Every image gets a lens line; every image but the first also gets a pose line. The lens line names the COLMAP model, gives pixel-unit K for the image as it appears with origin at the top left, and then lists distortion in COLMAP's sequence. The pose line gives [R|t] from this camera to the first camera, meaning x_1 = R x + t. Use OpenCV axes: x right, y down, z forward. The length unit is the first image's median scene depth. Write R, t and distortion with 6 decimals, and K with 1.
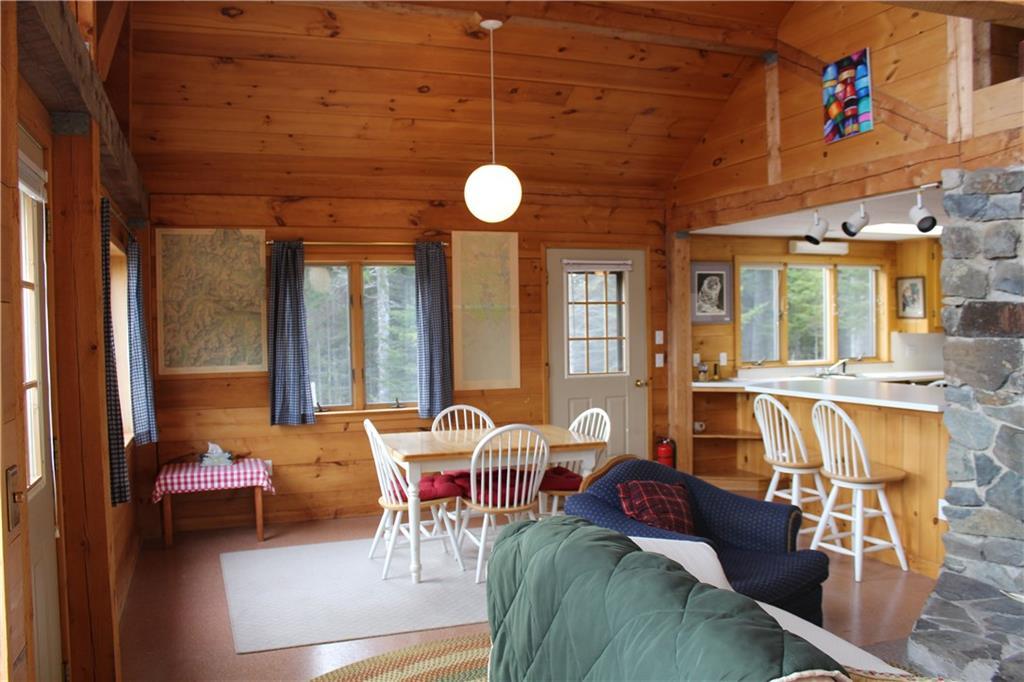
lens RADIAL K [[841.9, 0, 511.5], [0, 841.9, 340.0], [0, 0, 1]] dist [-0.090515, 0.021002]
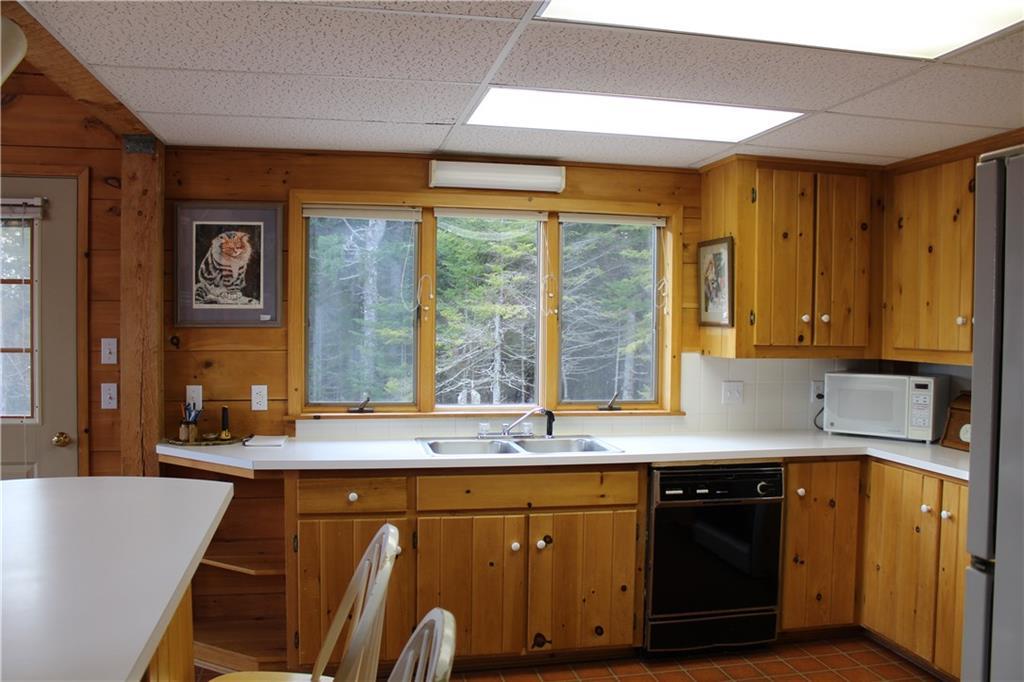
lens RADIAL K [[841.9, 0, 511.2], [0, 841.9, 342.3], [0, 0, 1]] dist [-0.090515, 0.021002]
pose [[0.985116, 0.029534, -0.169333, 0.469127], [-0.028554, 0.999558, 0.008218, -0.018019], [0.169501, -0.003260, 0.985525, 0.519332]]
